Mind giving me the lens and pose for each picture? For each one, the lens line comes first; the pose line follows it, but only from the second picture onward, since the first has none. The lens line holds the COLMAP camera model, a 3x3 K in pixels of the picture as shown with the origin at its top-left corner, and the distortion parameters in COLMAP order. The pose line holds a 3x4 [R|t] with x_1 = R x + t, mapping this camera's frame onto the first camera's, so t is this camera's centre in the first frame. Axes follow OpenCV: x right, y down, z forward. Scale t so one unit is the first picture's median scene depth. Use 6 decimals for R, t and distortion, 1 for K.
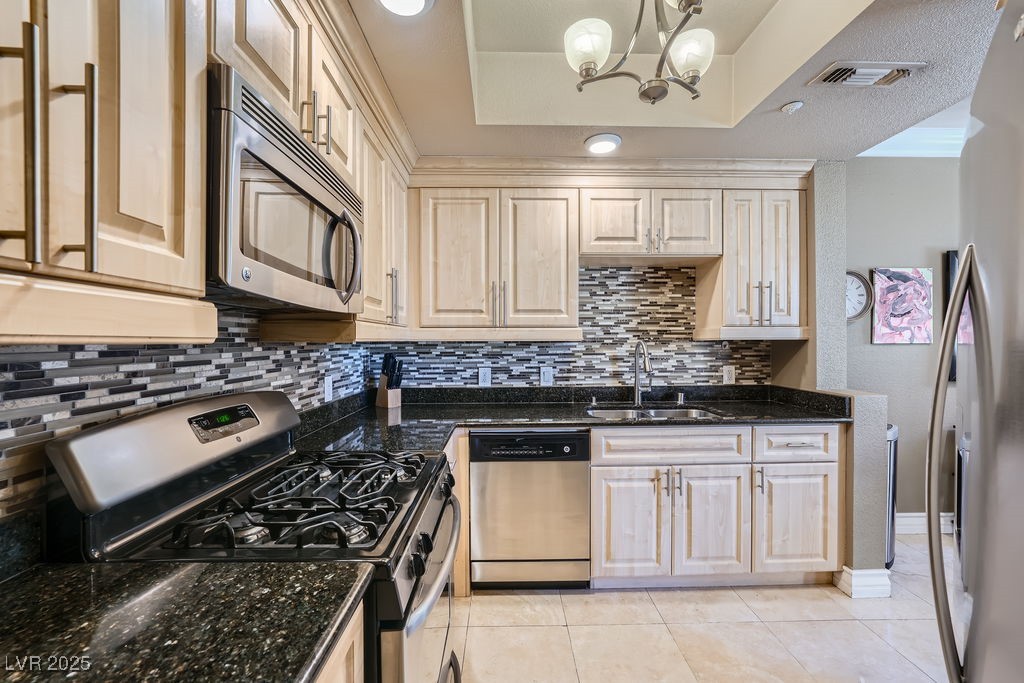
lens RADIAL K [[407.2, 0, 511.4], [0, 407.2, 343.6], [0, 0, 1]] dist [-0.010052, 0.000102]
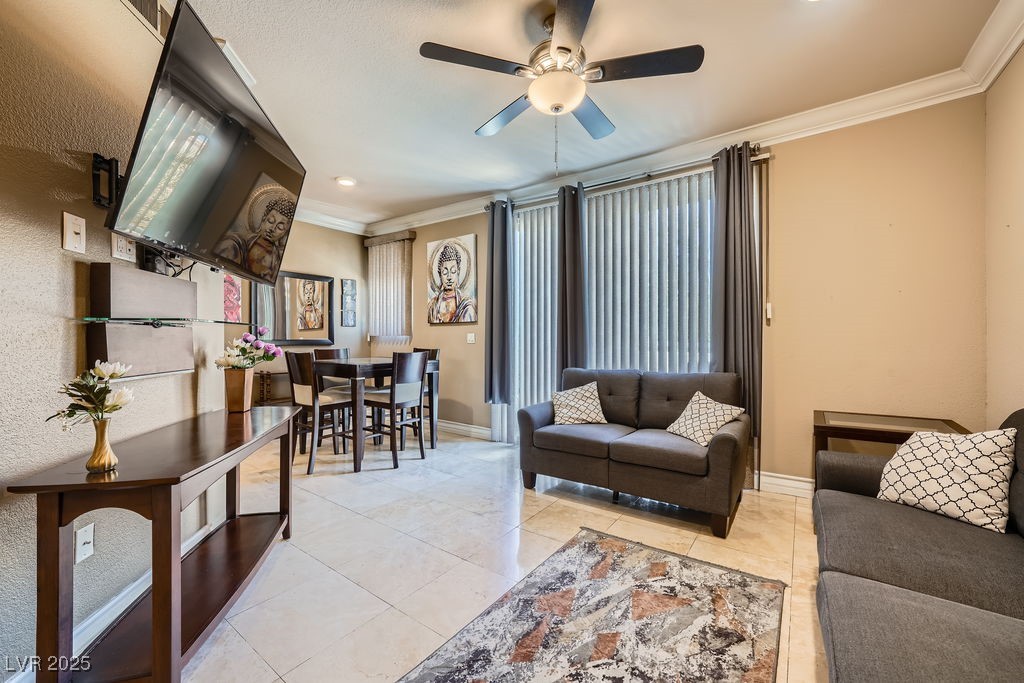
lens RADIAL K [[409.0, 0, 507.7], [0, 409.0, 340.8], [0, 0, 1]] dist [-0.009043, 0.000609]
pose [[0.605036, 0.002495, 0.796194, 0.395917], [0.002374, 0.999985, -0.004937, 0.085144], [-0.796194, 0.004877, 0.605021, -0.856980]]
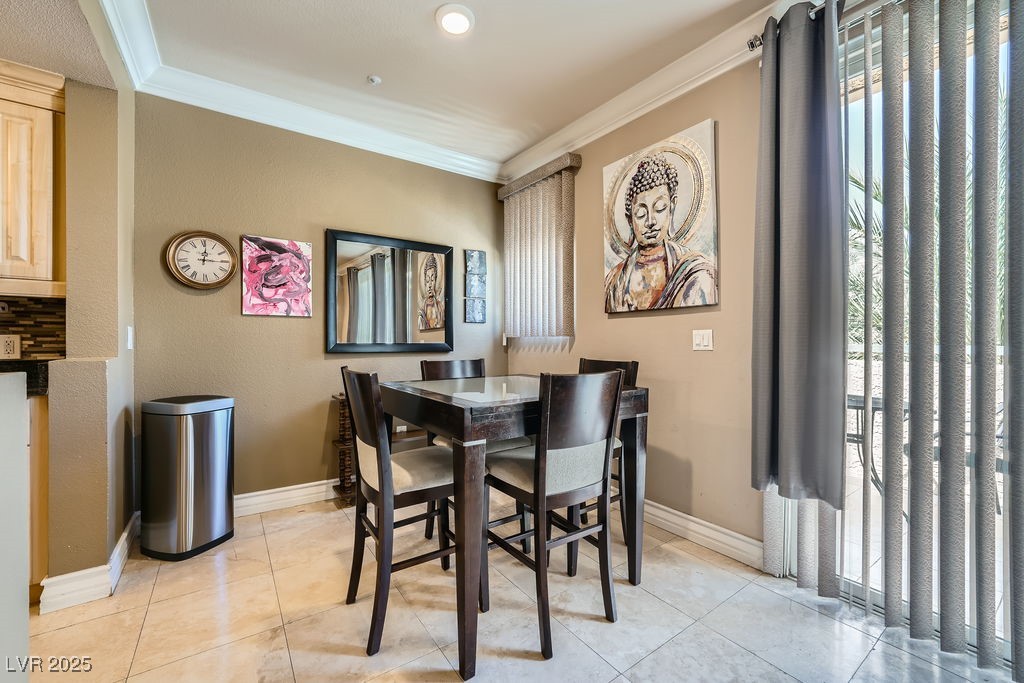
lens RADIAL K [[409.0, 0, 507.7], [0, 409.0, 340.8], [0, 0, 1]] dist [-0.009043, 0.000609]
pose [[0.833288, 0.006483, 0.552801, 0.901876], [0.001261, 0.999906, -0.013628, 0.077752], [-0.552838, 0.012053, 0.833202, -0.142722]]
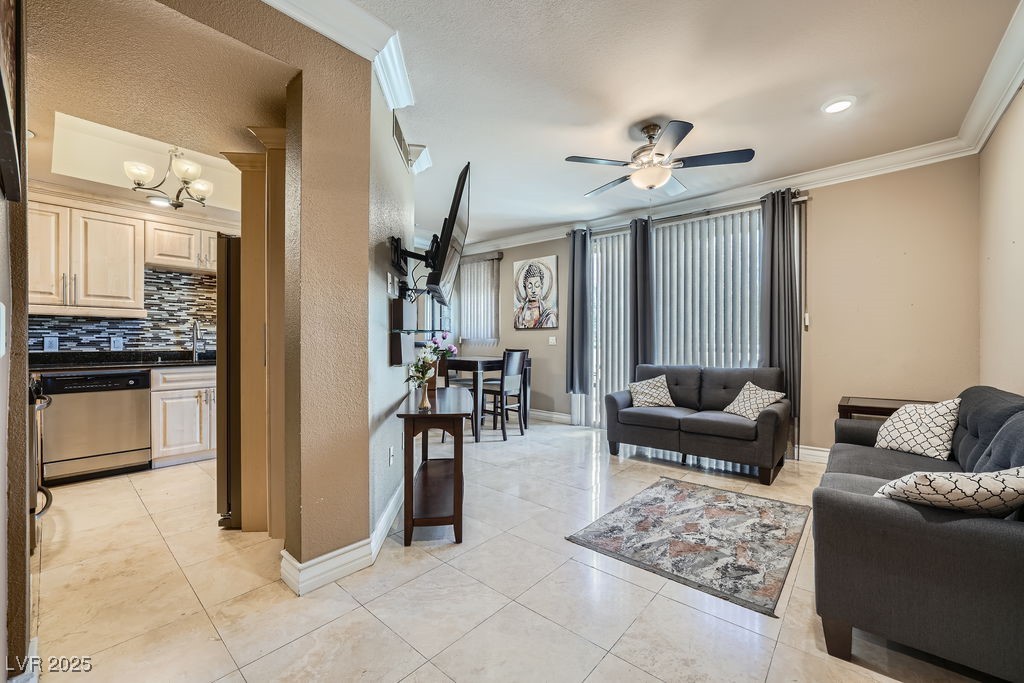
lens RADIAL K [[410.0, 0, 509.0], [0, 410.0, 344.0], [0, 0, 1]] dist [-0.006328, 0.000210]
pose [[0.673488, 0.000720, 0.739198, -0.041409], [0.002025, 0.999994, -0.002819, 0.086986], [-0.739196, 0.003396, 0.673482, -0.944104]]
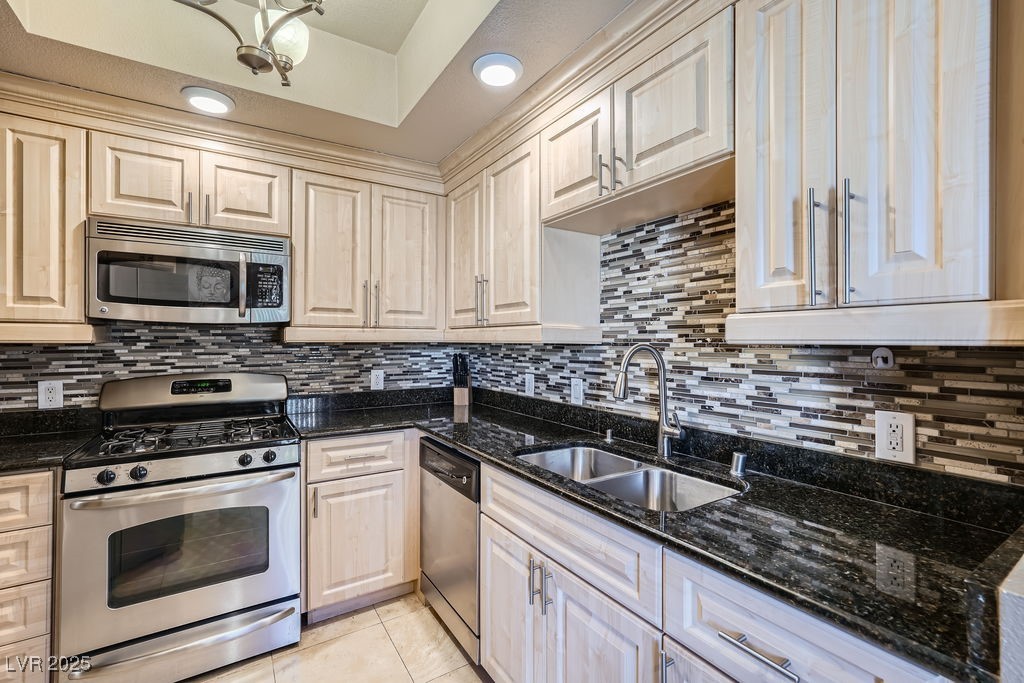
lens RADIAL K [[445.2, 0, 510.2], [0, 445.2, 339.1], [0, 0, 1]] dist [-0.007965, 0.000036]
pose [[0.518835, 0.001313, -0.854873, 0.709794], [-0.009029, 0.999951, -0.003944, -0.009478], [0.854827, 0.009765, 0.518822, 0.479366]]
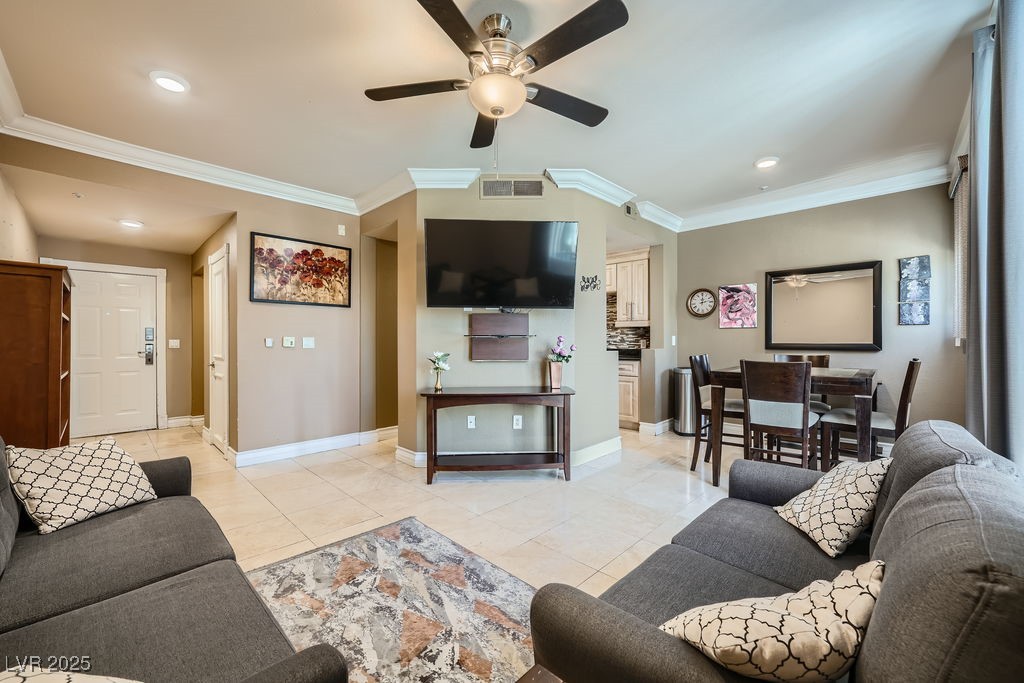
lens RADIAL K [[407.2, 0, 511.4], [0, 407.2, 343.6], [0, 0, 1]] dist [-0.010052, 0.000102]
pose [[0.699130, 0.008735, -0.714942, 1.576518], [-0.007378, 0.999960, 0.005003, 0.069805], [0.714957, 0.001777, 0.699166, -0.967217]]
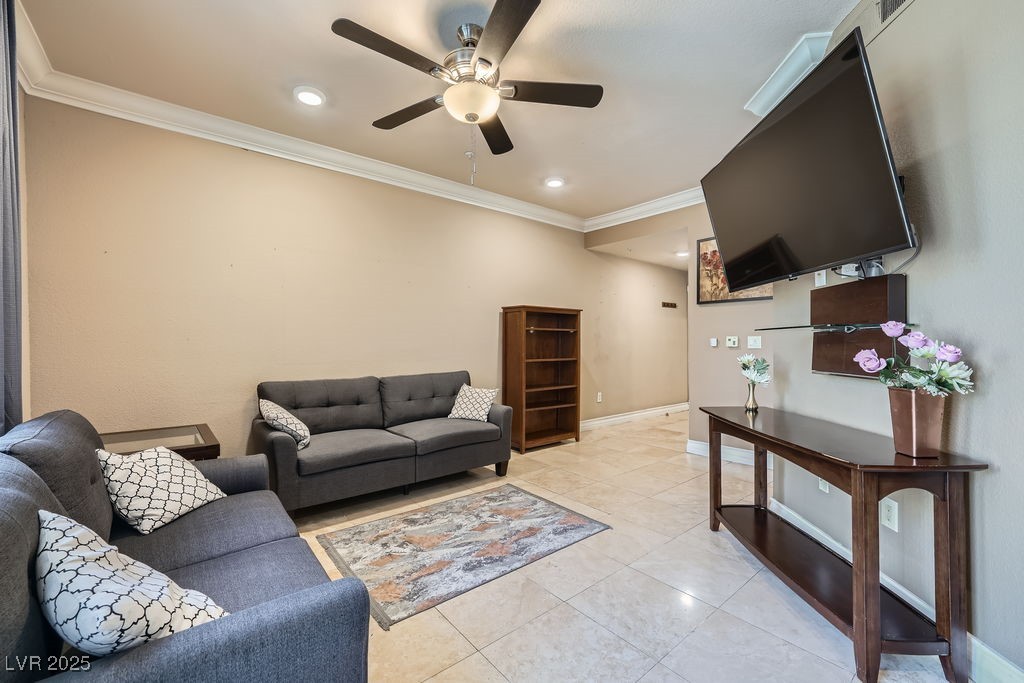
lens RADIAL K [[418.5, 0, 512.0], [0, 418.5, 341.5], [0, 0, 1]] dist [-0.001378, -0.000004]
pose [[-0.785663, 0.005191, -0.618633, 1.469482], [0.002721, 0.999984, 0.004934, 0.067737], [0.618649, 0.002193, -0.785665, 0.176605]]
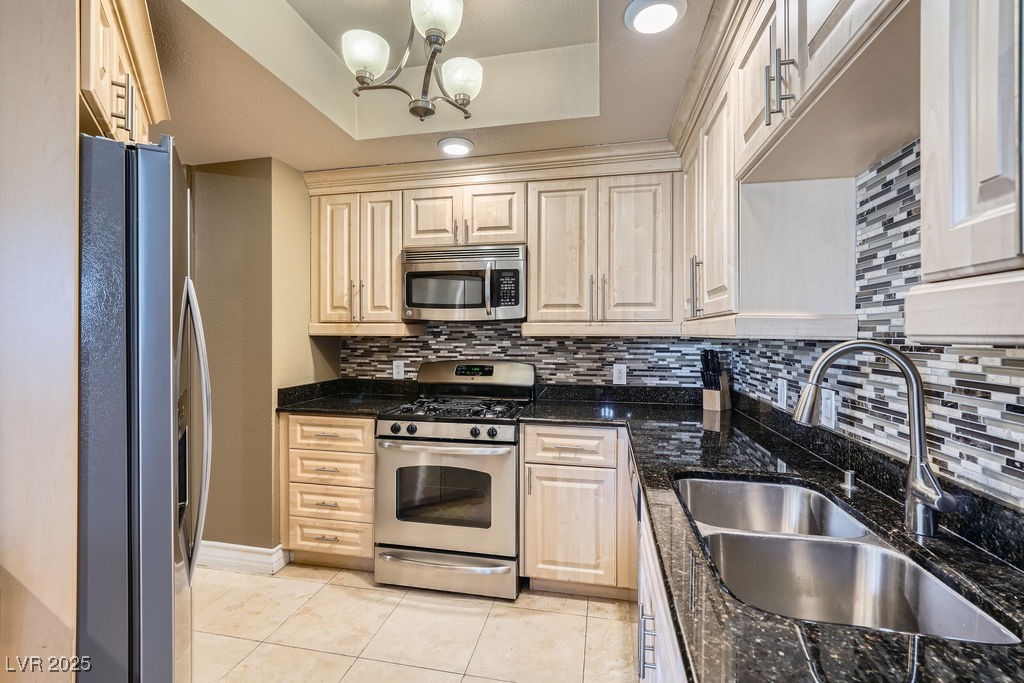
lens RADIAL K [[445.2, 0, 508.4], [0, 445.2, 334.5], [0, 0, 1]] dist [-0.008694, 0.000008]
pose [[-0.223680, 0.005619, -0.974646, 0.715935], [-0.007491, 0.999944, 0.007484, -0.012810], [0.974634, 0.008975, -0.223626, 0.732290]]
